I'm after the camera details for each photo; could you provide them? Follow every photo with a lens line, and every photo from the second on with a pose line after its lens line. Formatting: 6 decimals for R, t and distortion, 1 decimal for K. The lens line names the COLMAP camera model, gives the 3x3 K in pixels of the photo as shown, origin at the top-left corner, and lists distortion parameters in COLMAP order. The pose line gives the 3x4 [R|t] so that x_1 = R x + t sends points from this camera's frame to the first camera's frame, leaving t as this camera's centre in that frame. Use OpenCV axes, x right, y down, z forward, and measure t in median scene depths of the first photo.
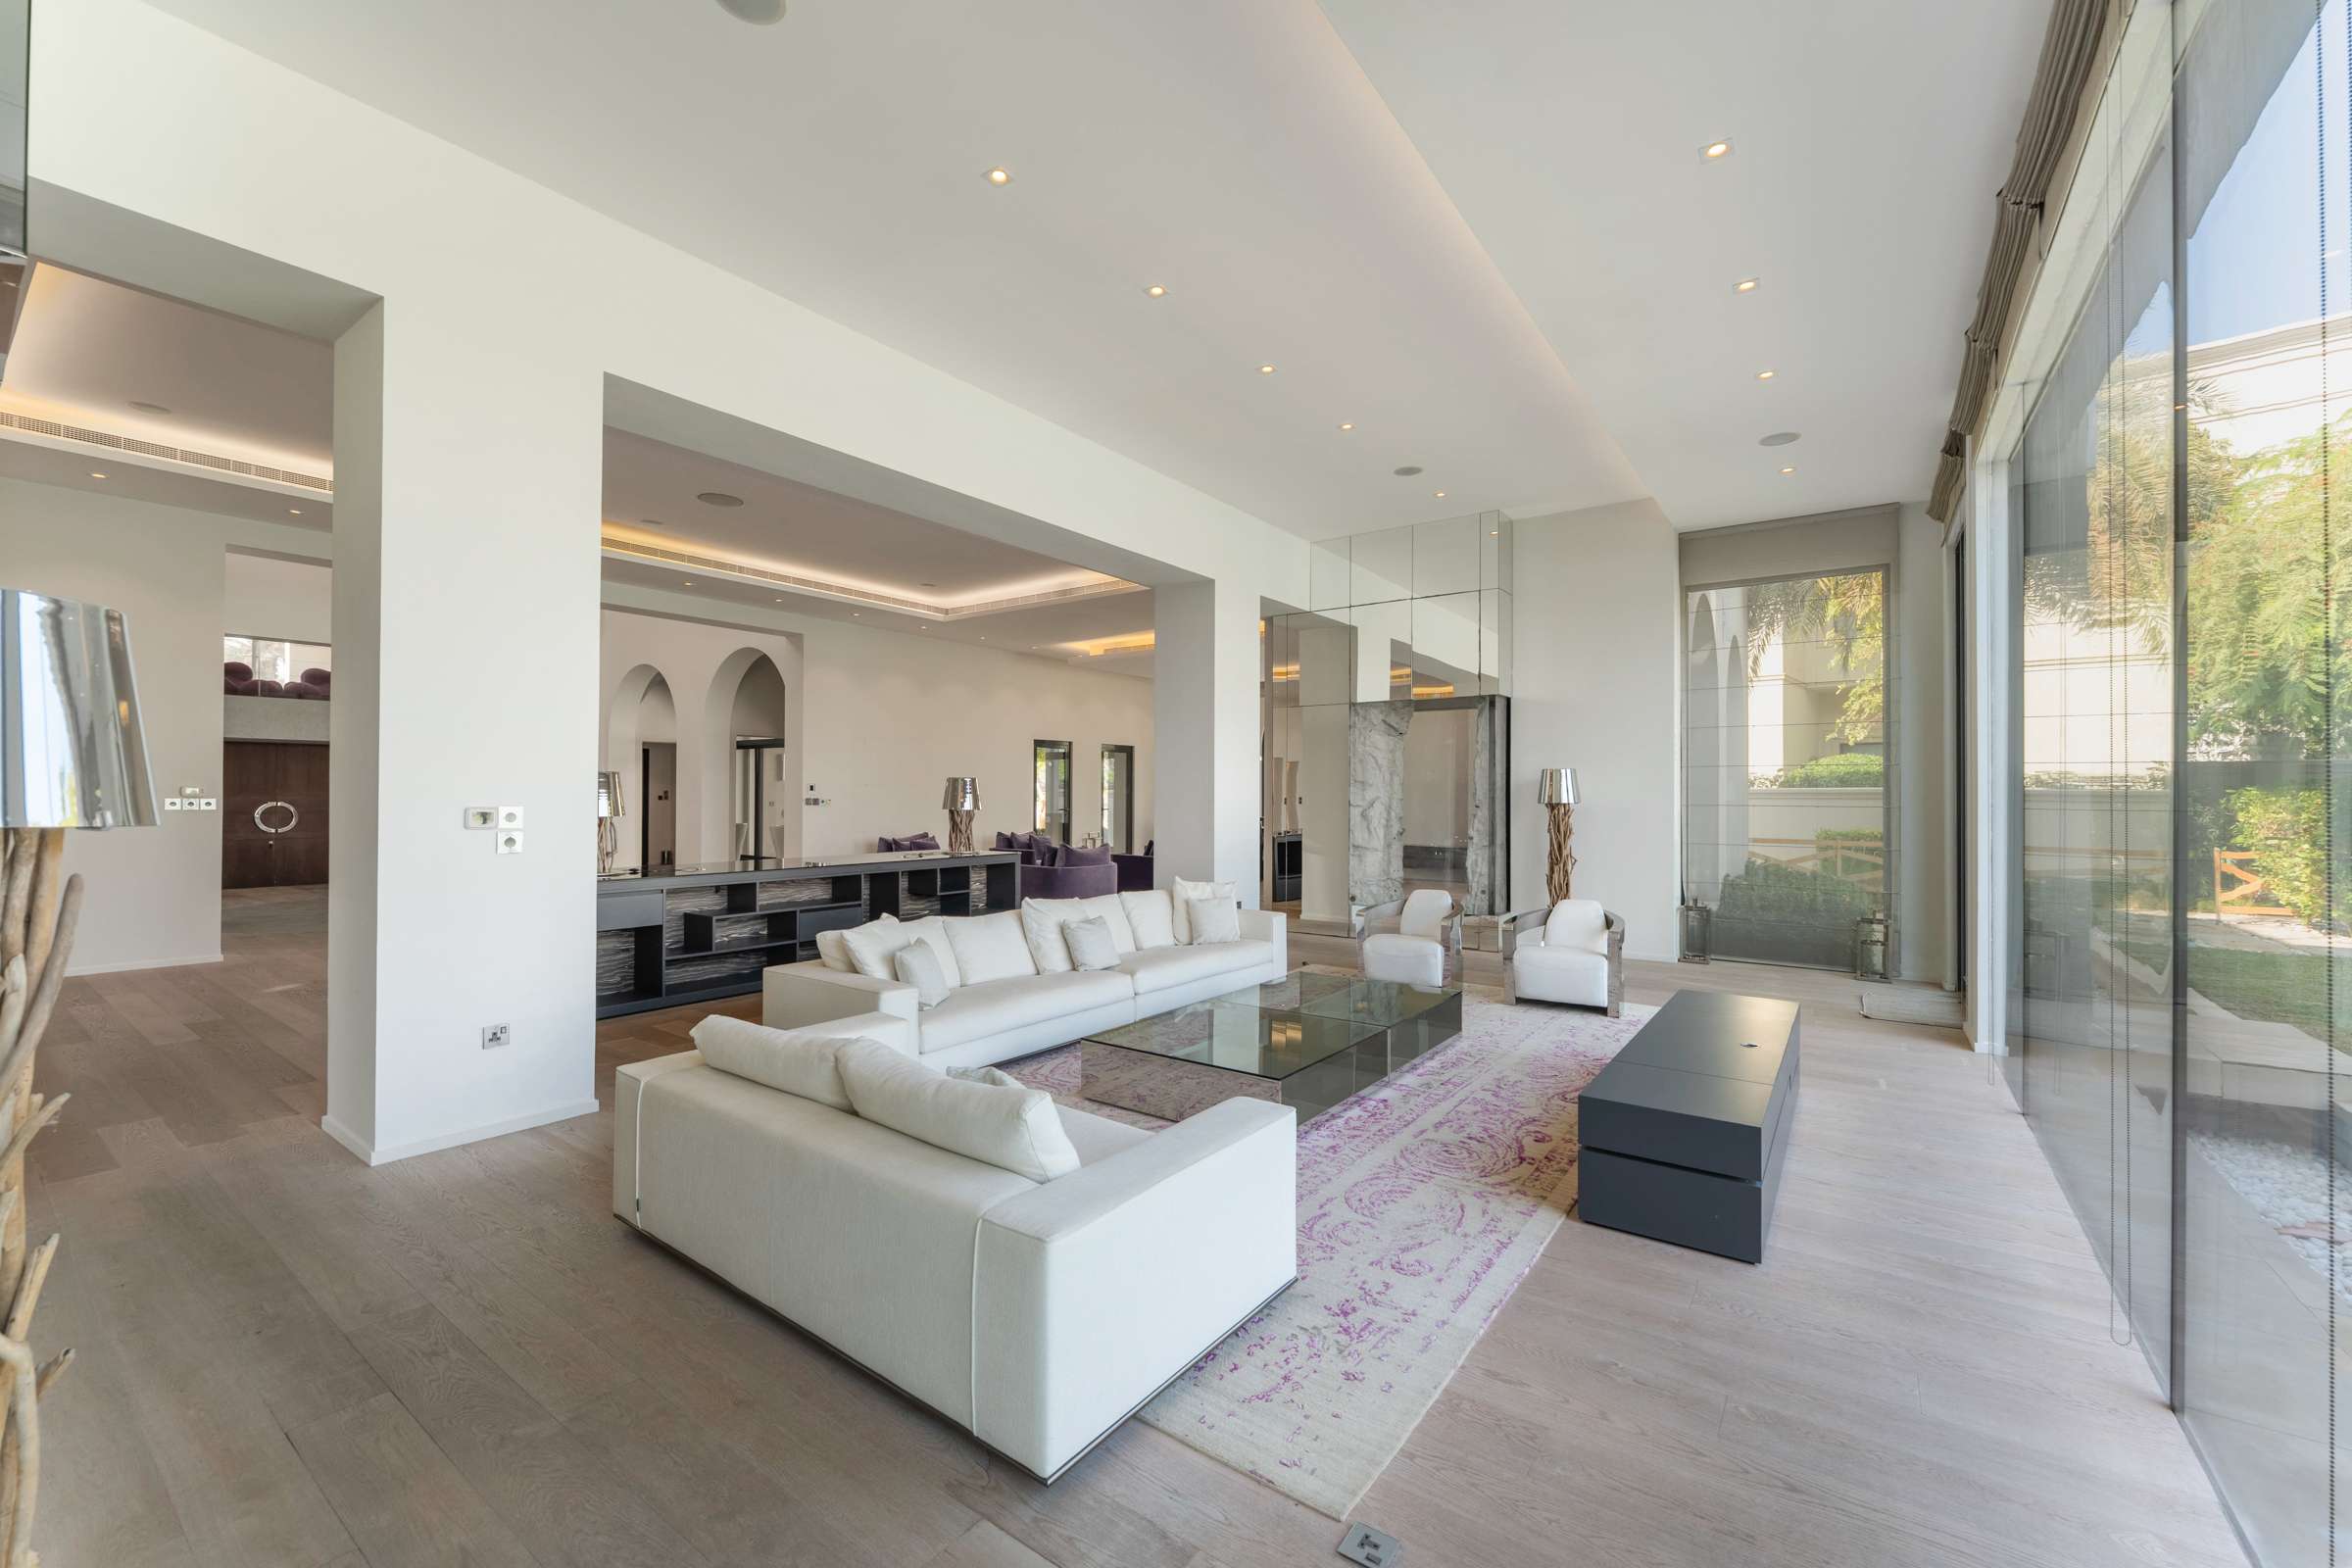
lens RADIAL K [[922.2, 0, 1176.0], [0, 922.2, 784.0], [0, 0, 1]] dist [0.015391, -0.000017]
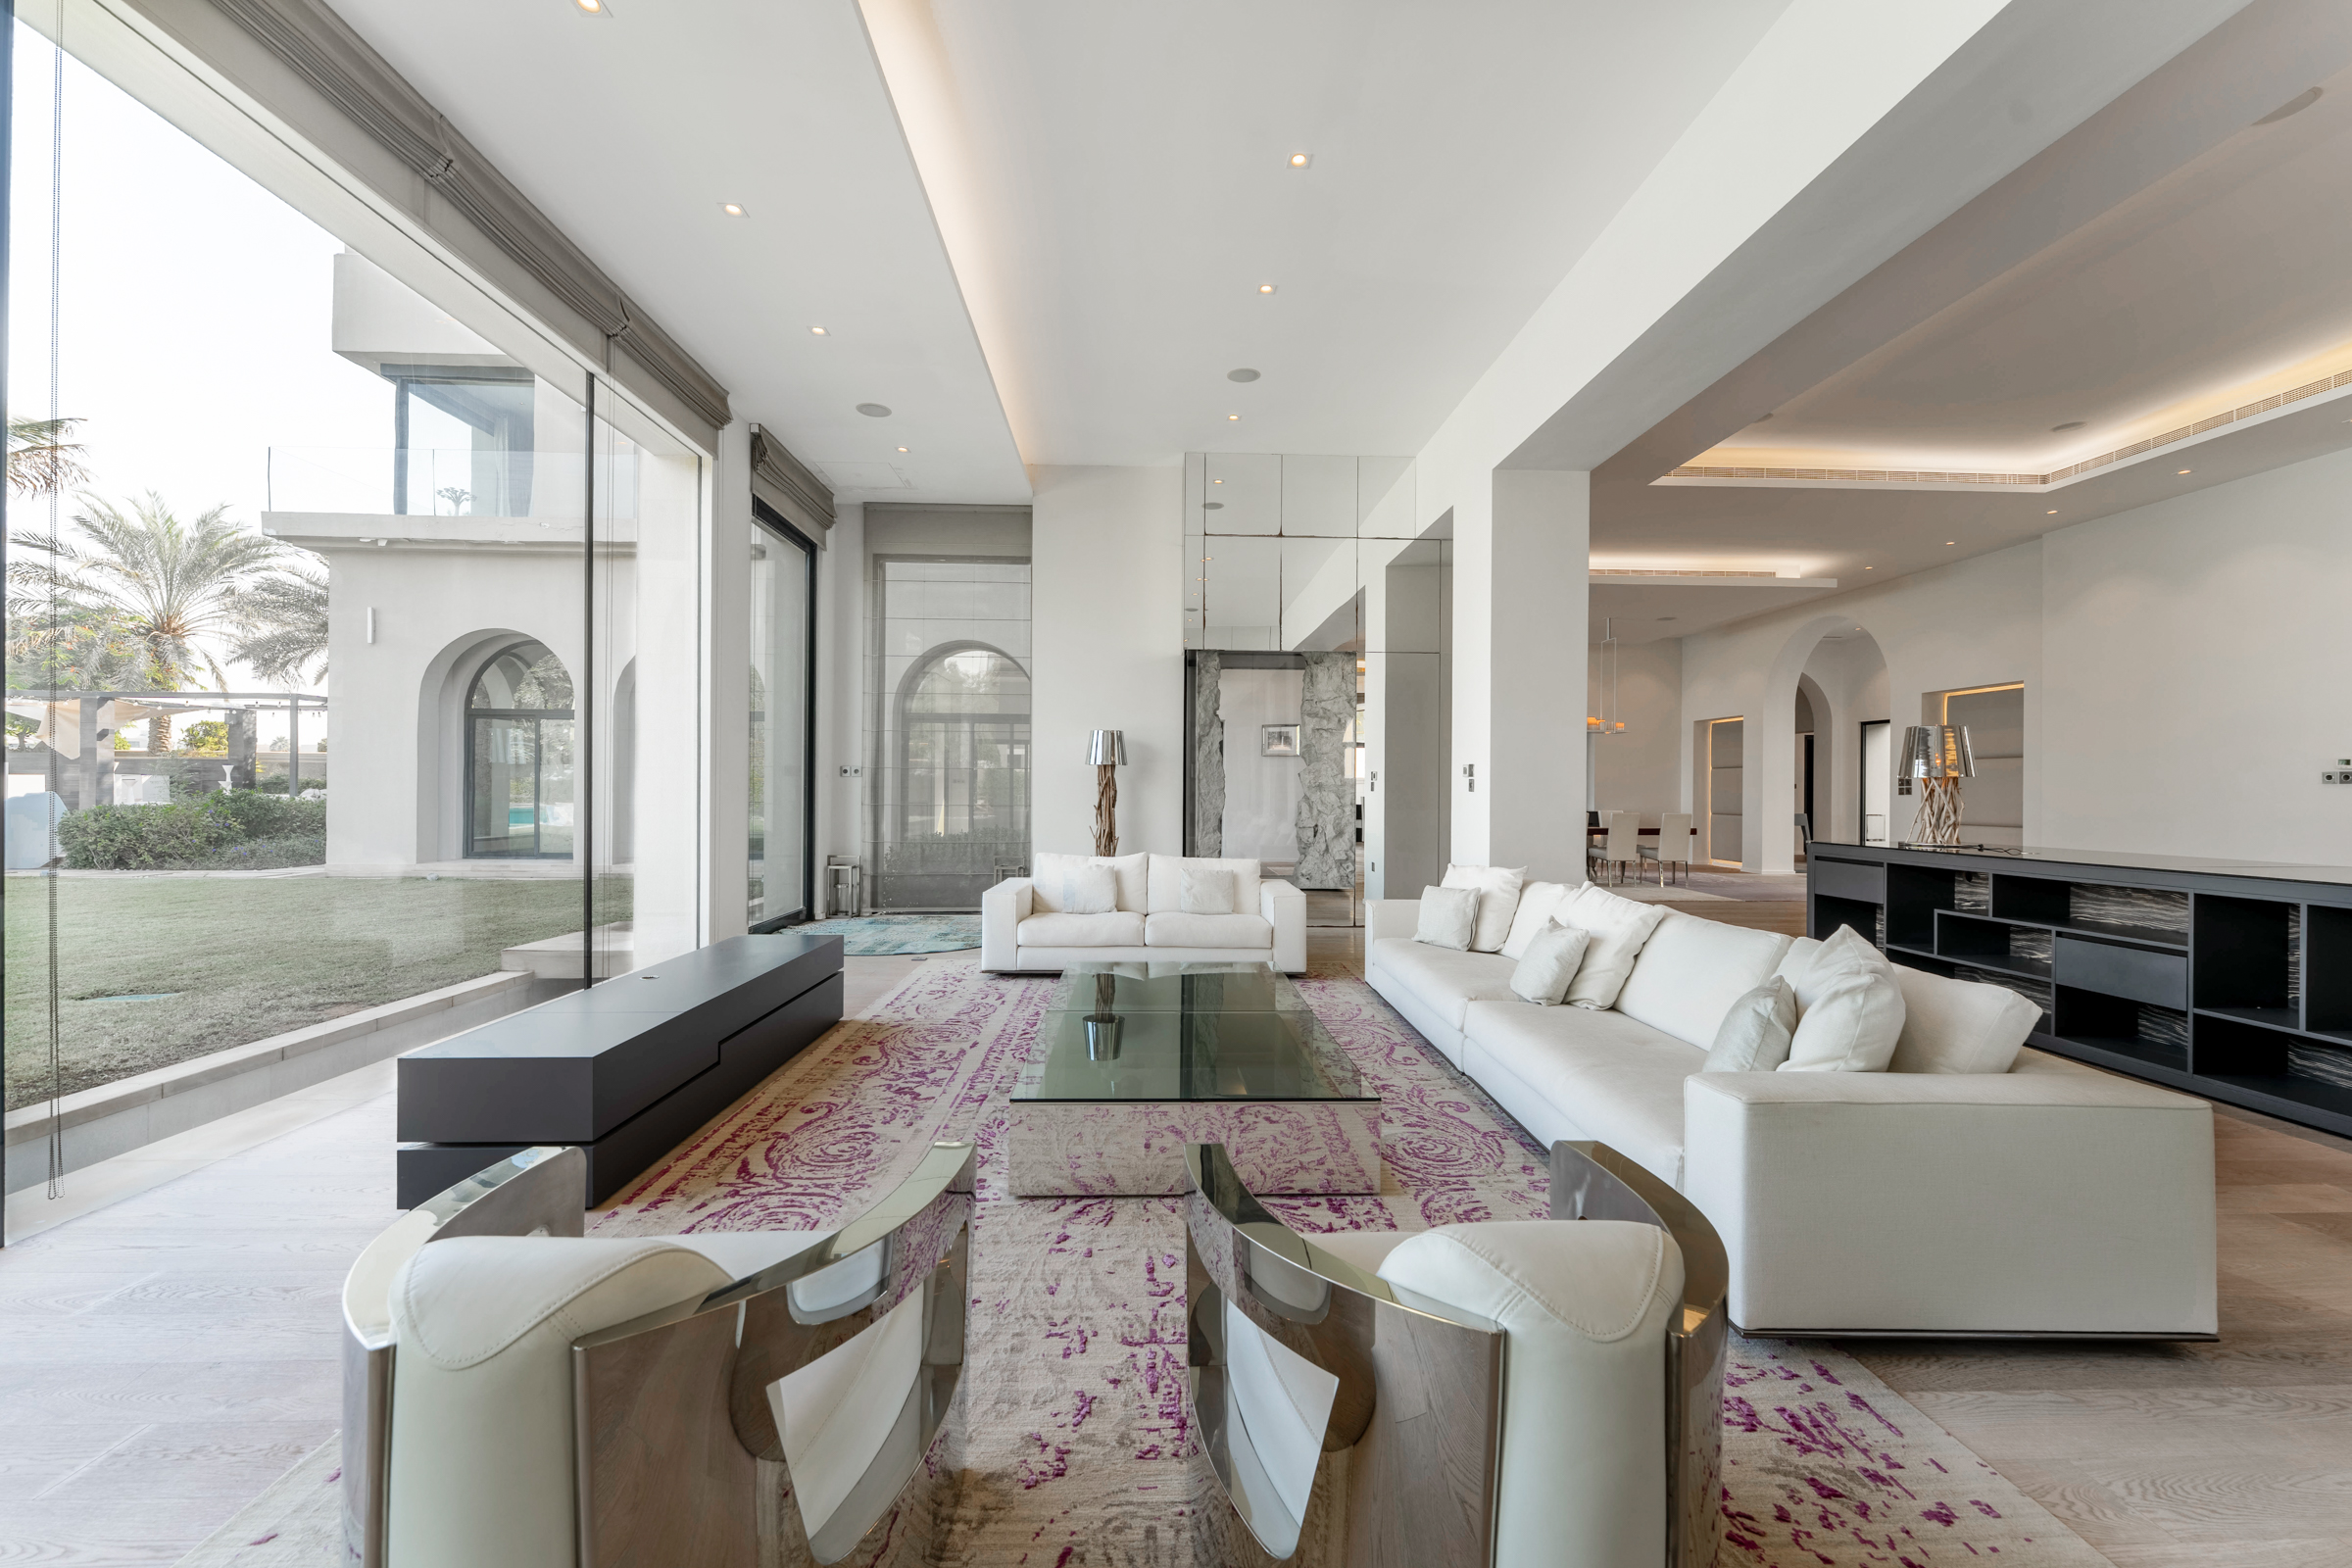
lens RADIAL K [[922.2, 0, 1176.0], [0, 922.2, 784.0], [0, 0, 1]] dist [0.015391, -0.000017]
pose [[-0.779452, -0.011972, -0.626348, 0.689026], [-0.008137, 0.999927, -0.008986, 0.076451], [0.626409, -0.001907, -0.779492, 1.805201]]
